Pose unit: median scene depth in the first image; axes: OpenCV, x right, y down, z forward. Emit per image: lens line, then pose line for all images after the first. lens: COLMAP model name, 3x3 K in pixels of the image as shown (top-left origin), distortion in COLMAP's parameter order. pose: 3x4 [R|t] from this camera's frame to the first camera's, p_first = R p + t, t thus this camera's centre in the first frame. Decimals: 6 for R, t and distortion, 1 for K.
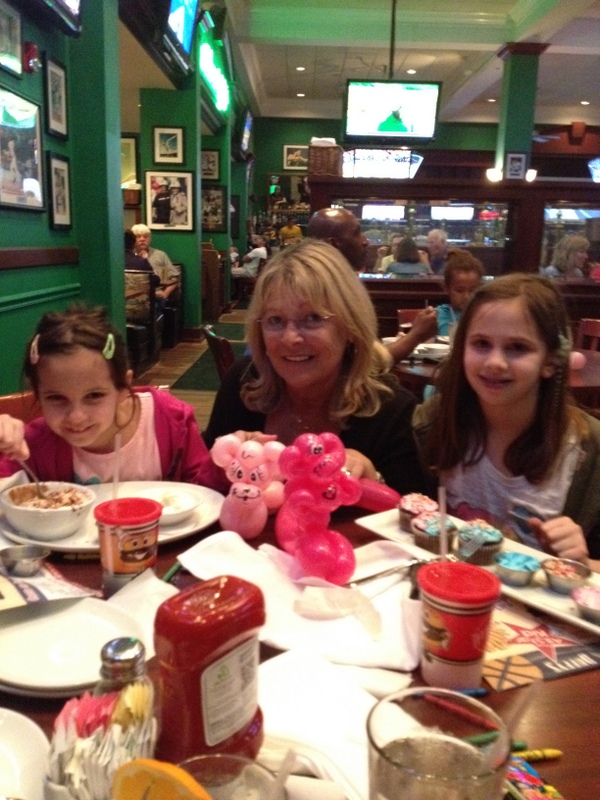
lens RADIAL K [[808.8, 0, 295.3], [0, 808.8, 388.3], [0, 0, 1]] dist [0.141135, -0.322978]
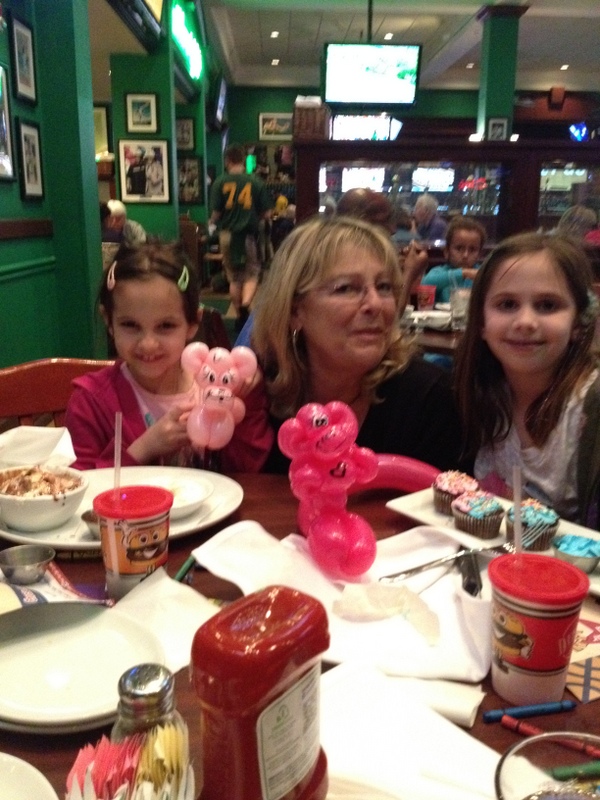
lens RADIAL K [[812.7, 0, 300.0], [0, 812.7, 400.0], [0, 0, 1]] dist [0.132039, -0.339189]
pose [[0.999280, -0.024063, 0.029350, -0.011695], [0.022757, 0.998770, 0.044042, 0.002307], [-0.030373, -0.043343, 0.998598, 0.031696]]
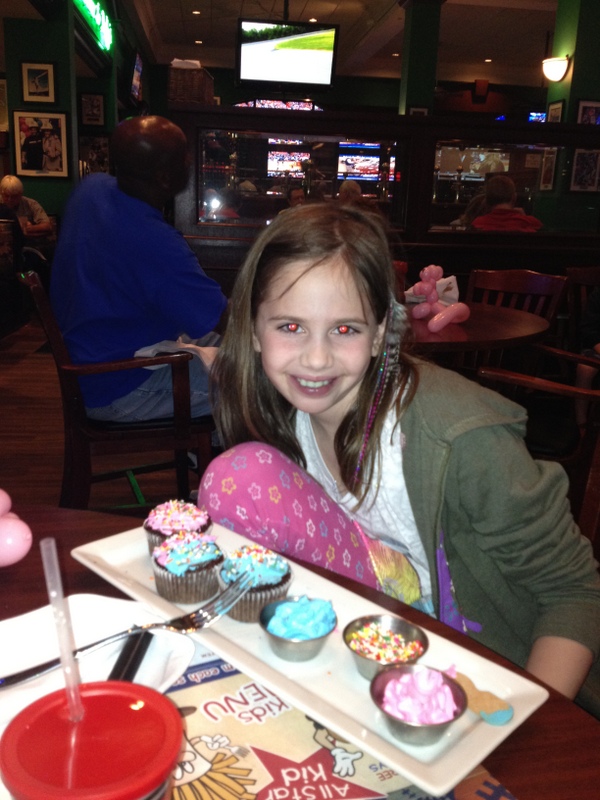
lens RADIAL K [[809.5, 0, 300.0], [0, 809.5, 400.0], [0, 0, 1]] dist [0.126163, -0.322387]
pose [[0.993569, -0.017309, 0.111900, 0.048374], [0.010653, 0.998153, 0.059807, 0.003687], [-0.112728, -0.058231, 0.991918, 0.098781]]
